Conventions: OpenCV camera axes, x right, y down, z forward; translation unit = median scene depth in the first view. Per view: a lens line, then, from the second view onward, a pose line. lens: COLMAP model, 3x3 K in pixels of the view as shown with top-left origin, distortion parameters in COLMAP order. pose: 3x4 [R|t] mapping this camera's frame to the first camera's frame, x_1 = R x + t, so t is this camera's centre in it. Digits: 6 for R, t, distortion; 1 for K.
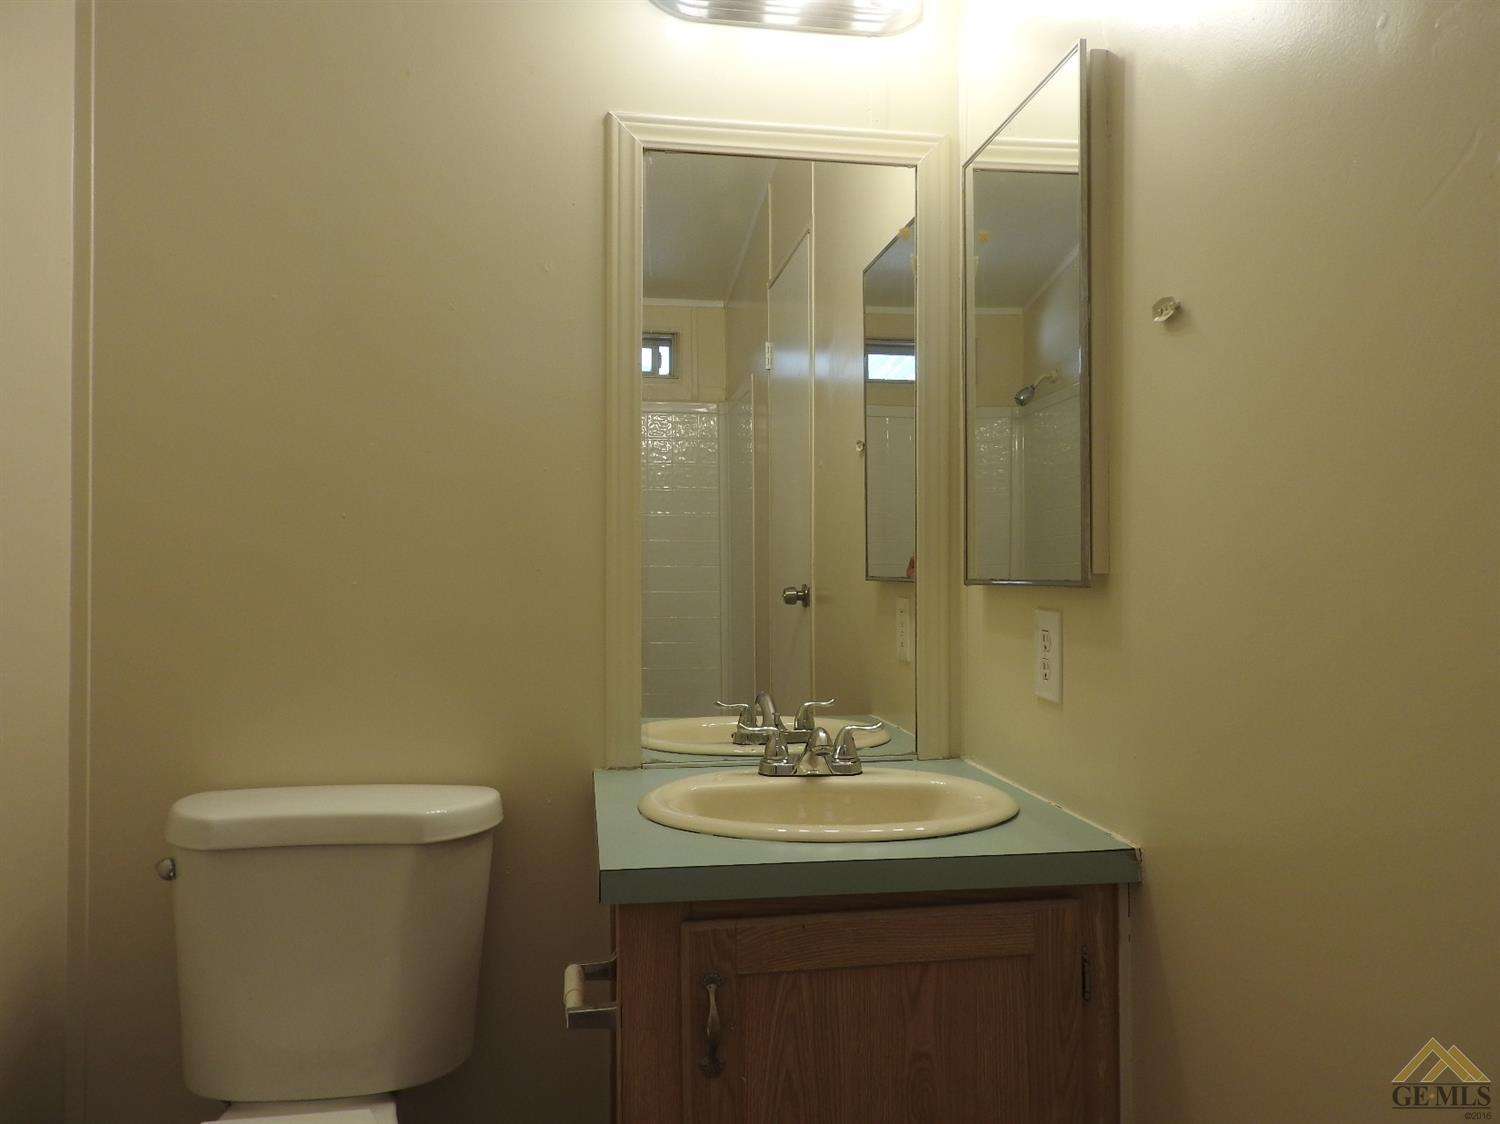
lens RADIAL K [[1068.5, 0, 750.0], [0, 1068.5, 562.0], [0, 0, 1]] dist [-0.001710, -0.000393]
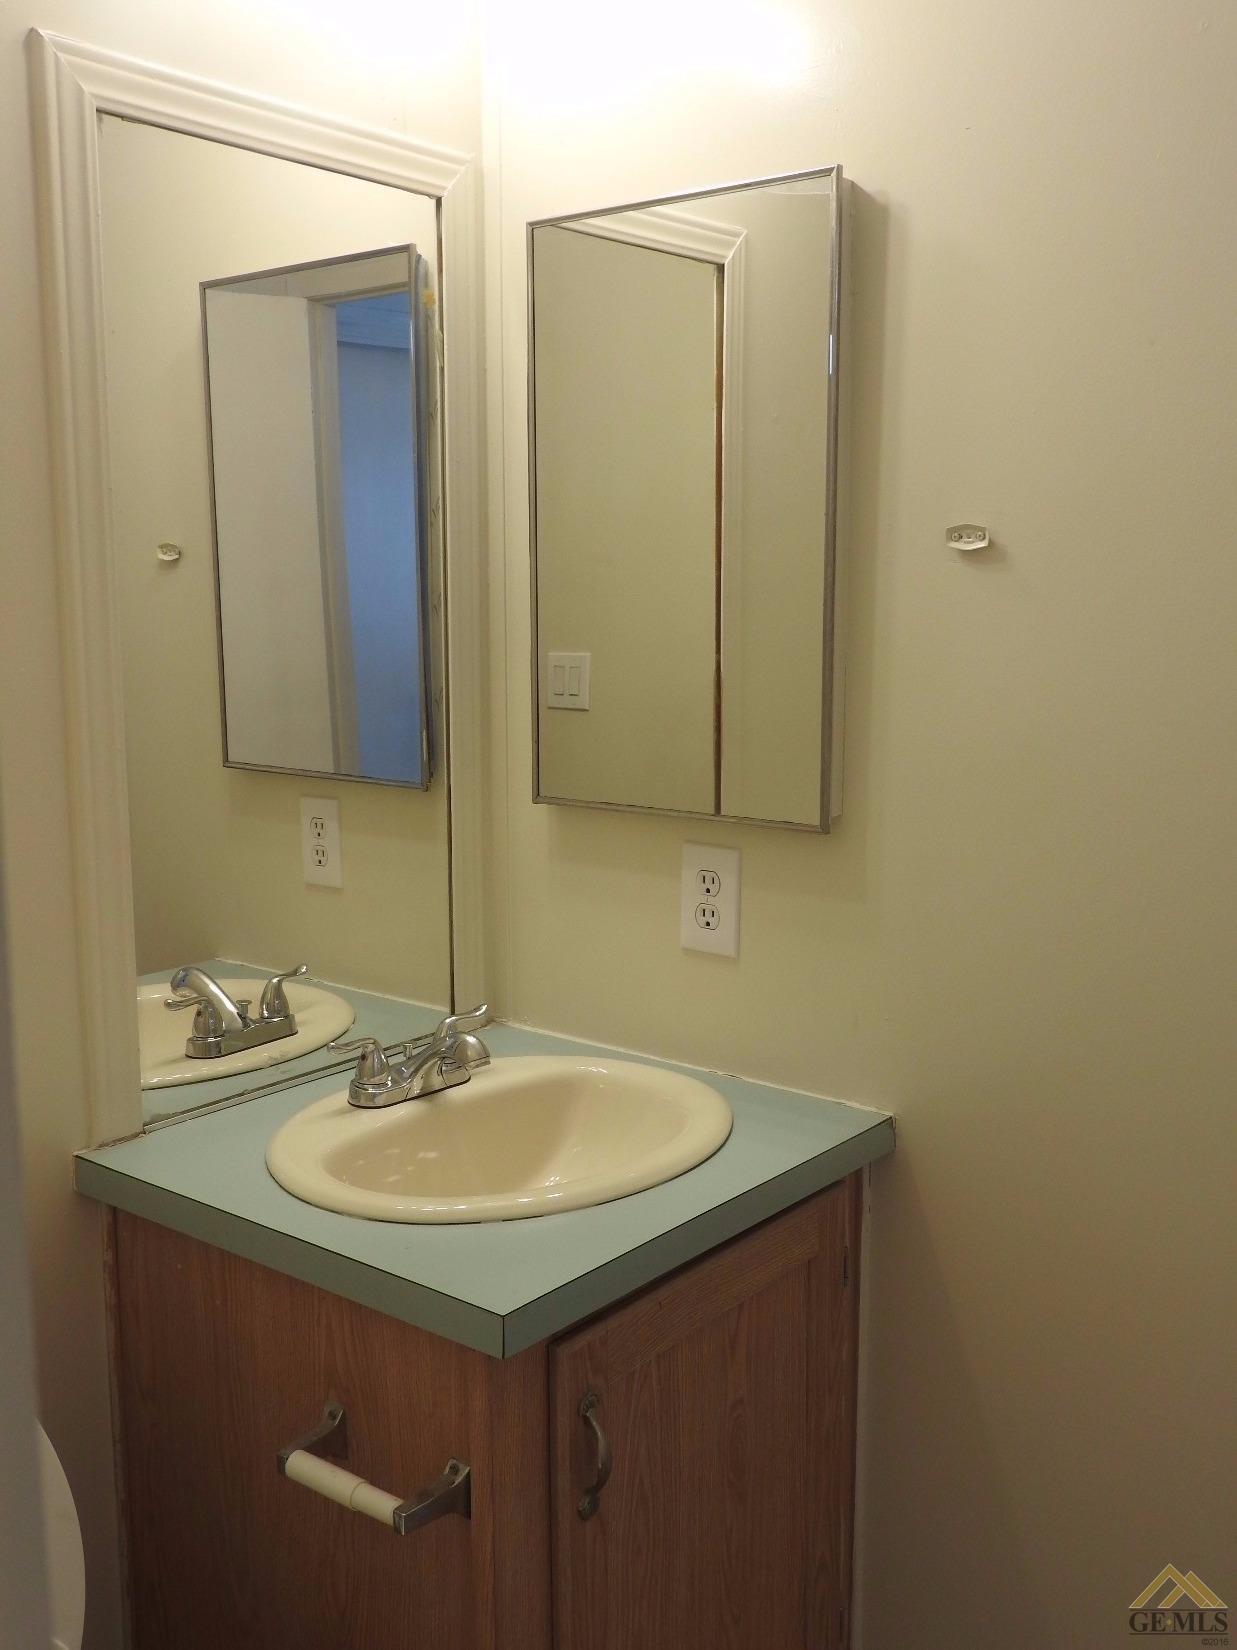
lens RADIAL K [[1613.8, 0, 618.5], [0, 1613.8, 825.0], [0, 0, 1]] dist [-0.001731, -0.011575]
pose [[0.740940, -0.100618, 0.663991, -0.612517], [-0.006328, 0.987623, 0.156722, -0.169388], [-0.671542, -0.120323, 0.731132, 0.143839]]
